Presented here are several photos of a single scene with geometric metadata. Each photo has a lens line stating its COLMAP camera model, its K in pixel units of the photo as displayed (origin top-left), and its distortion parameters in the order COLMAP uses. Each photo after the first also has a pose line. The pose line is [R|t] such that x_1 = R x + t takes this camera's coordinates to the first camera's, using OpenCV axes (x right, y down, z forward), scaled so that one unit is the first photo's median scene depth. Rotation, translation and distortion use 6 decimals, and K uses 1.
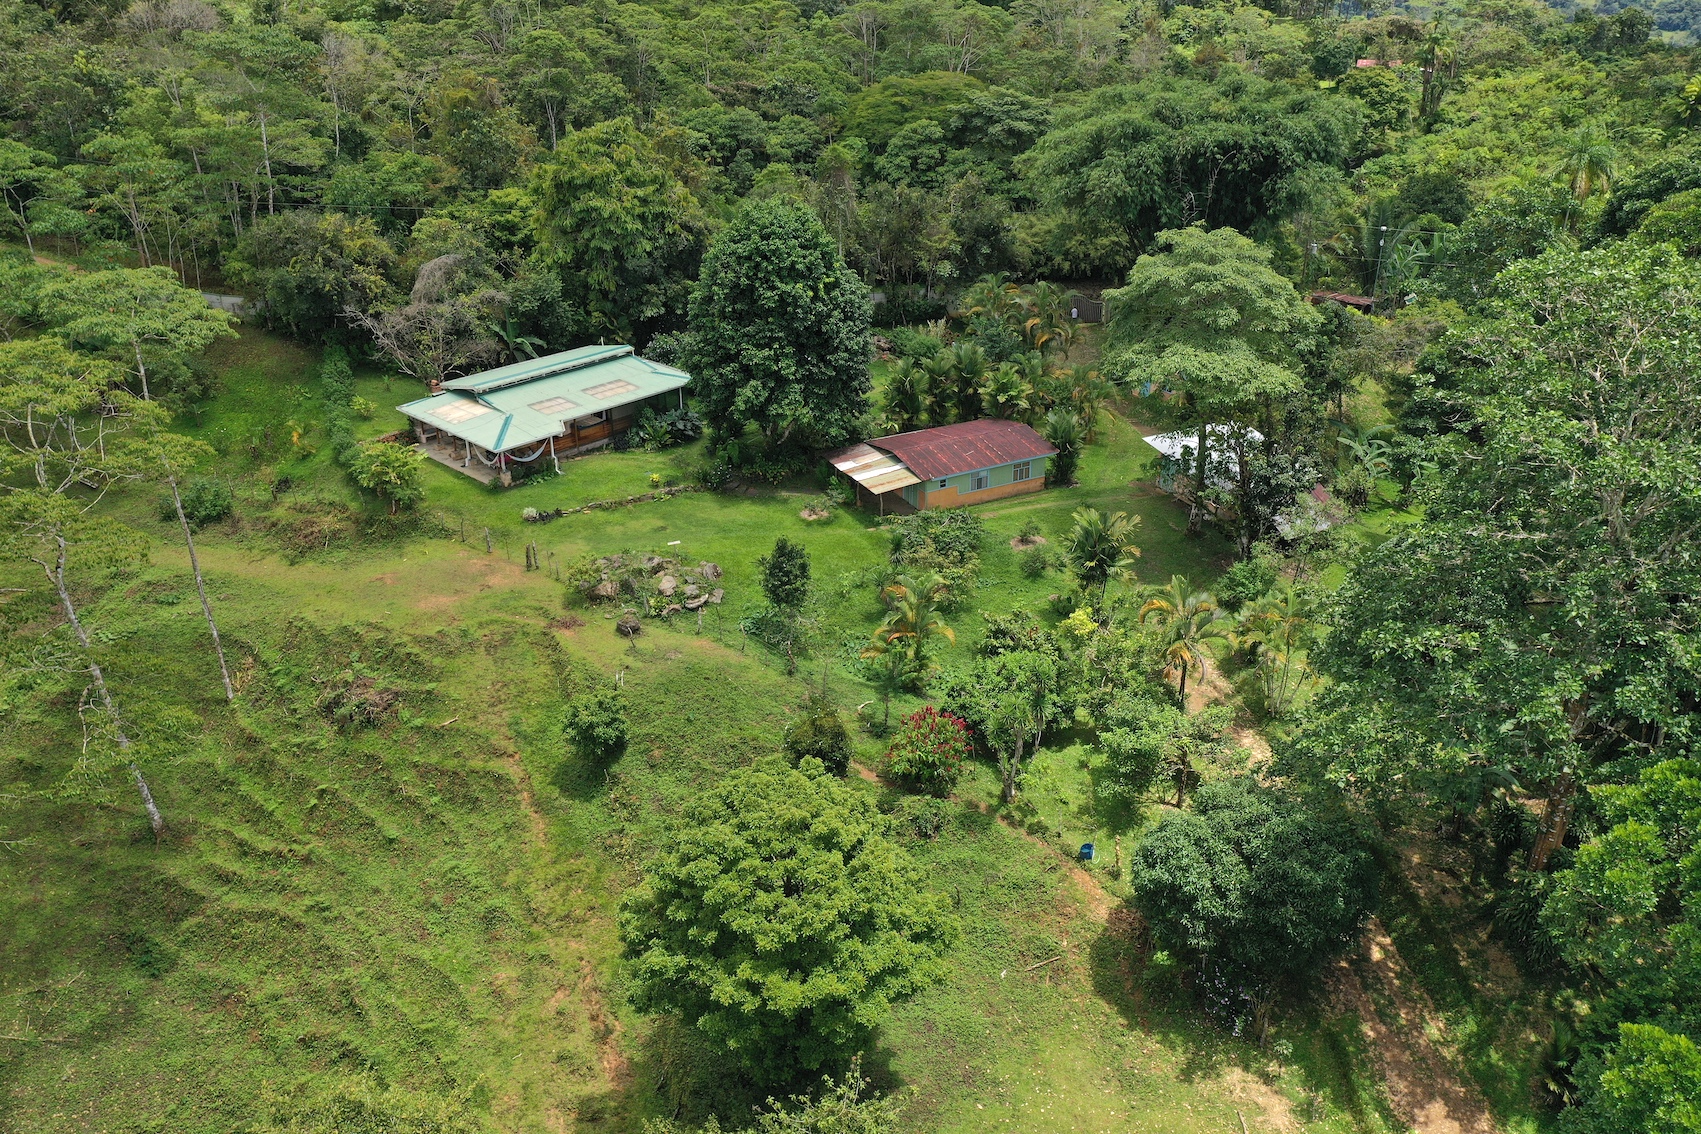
lens RADIAL K [[1300.1, 0, 850.5], [0, 1300.1, 567.0], [0, 0, 1]] dist [0.001059, 0.007804]
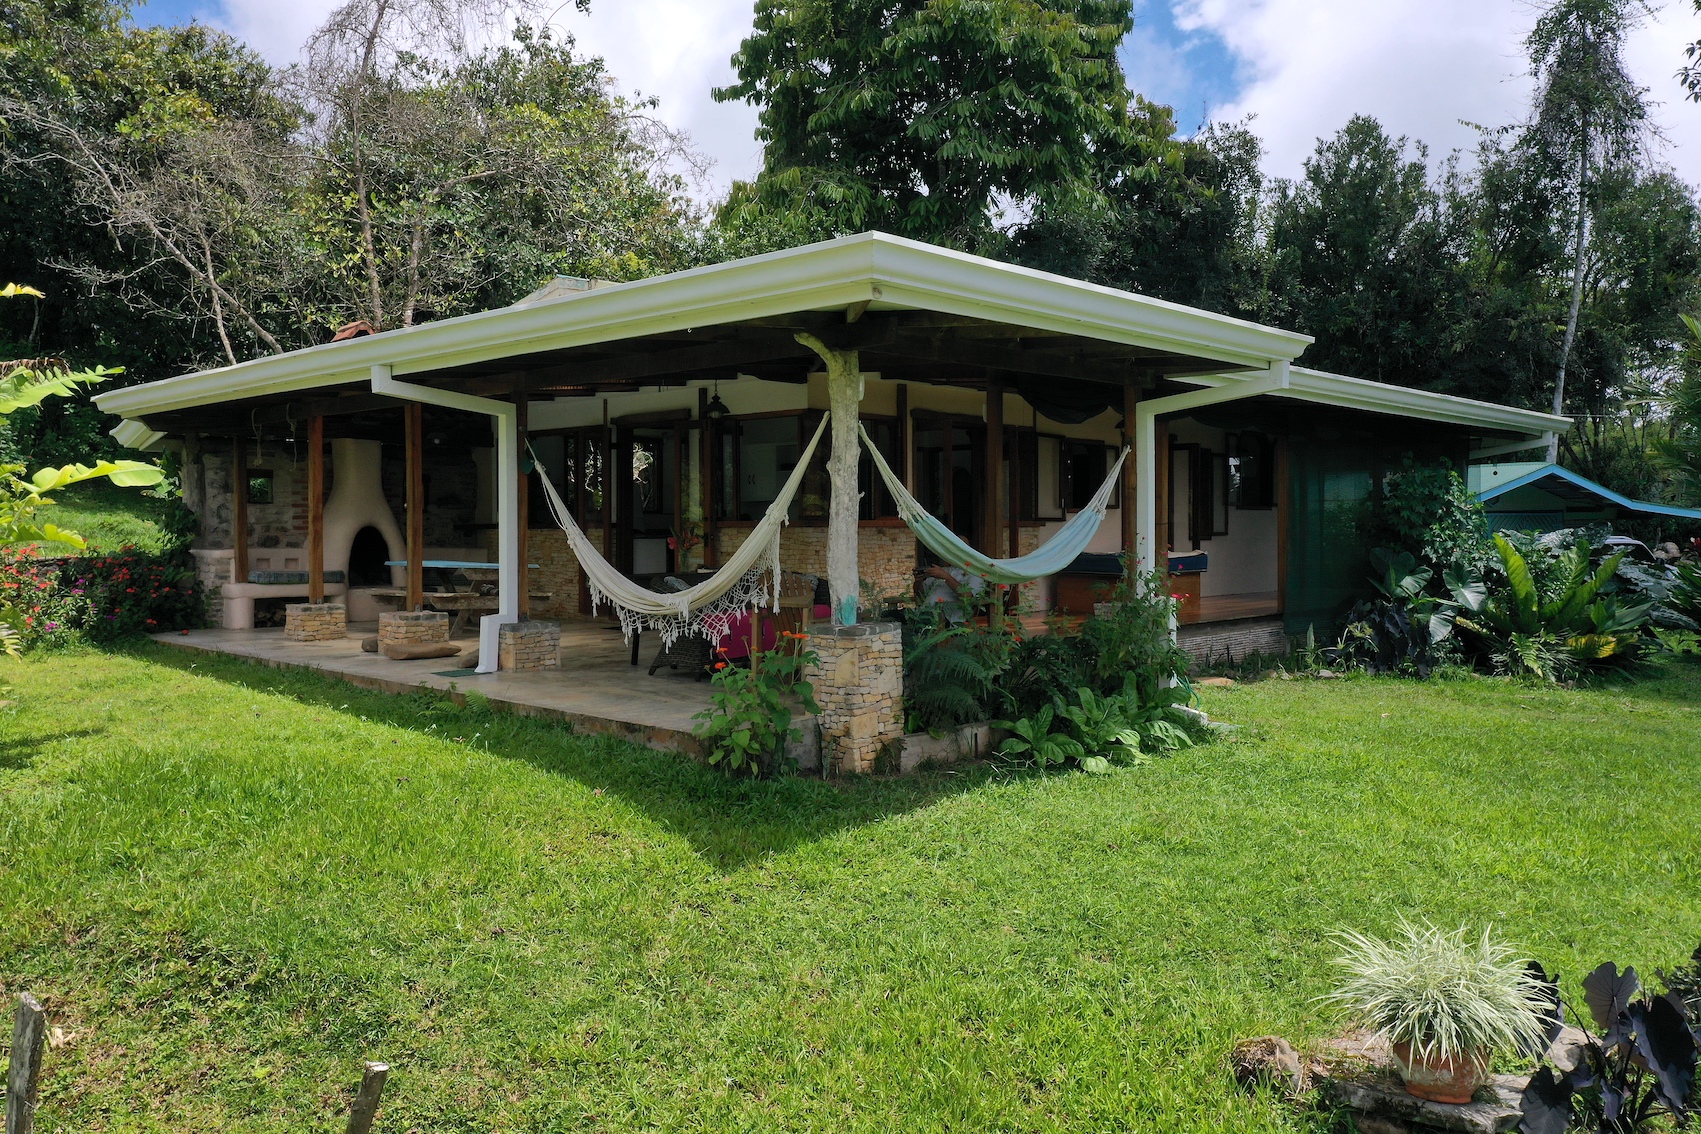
lens RADIAL K [[1300.1, 0, 850.5], [0, 1300.1, 567.0], [0, 0, 1]] dist [0.001059, 0.007804]
pose [[0.999918, -0.012838, 0.000137, -0.296779], [0.011697, 0.906580, -0.421871, -0.037645], [0.005292, 0.421838, 0.906656, 1.008927]]
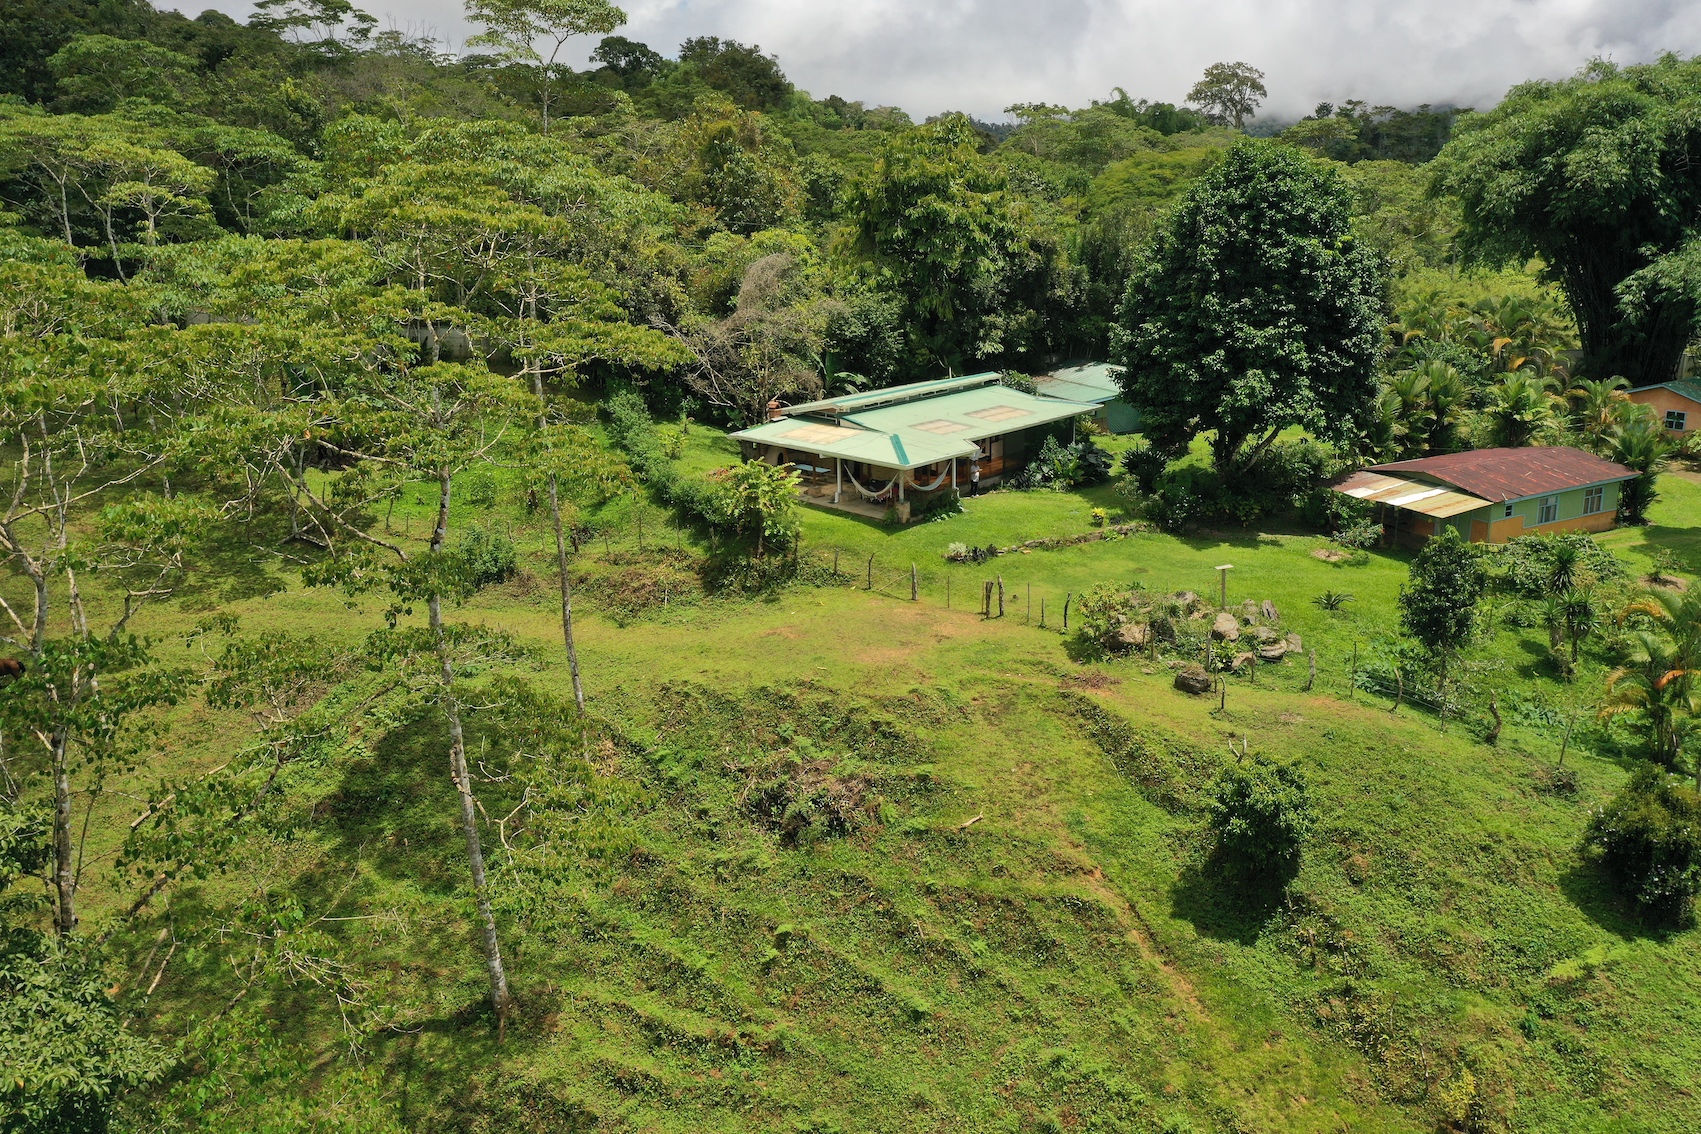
lens RADIAL K [[1300.1, 0, 850.5], [0, 1300.1, 567.0], [0, 0, 1]] dist [0.001059, 0.007804]
pose [[0.999829, -0.012873, -0.013254, -0.319078], [0.010601, 0.987201, -0.159127, 0.086842], [0.015133, 0.158960, 0.987169, 0.321389]]
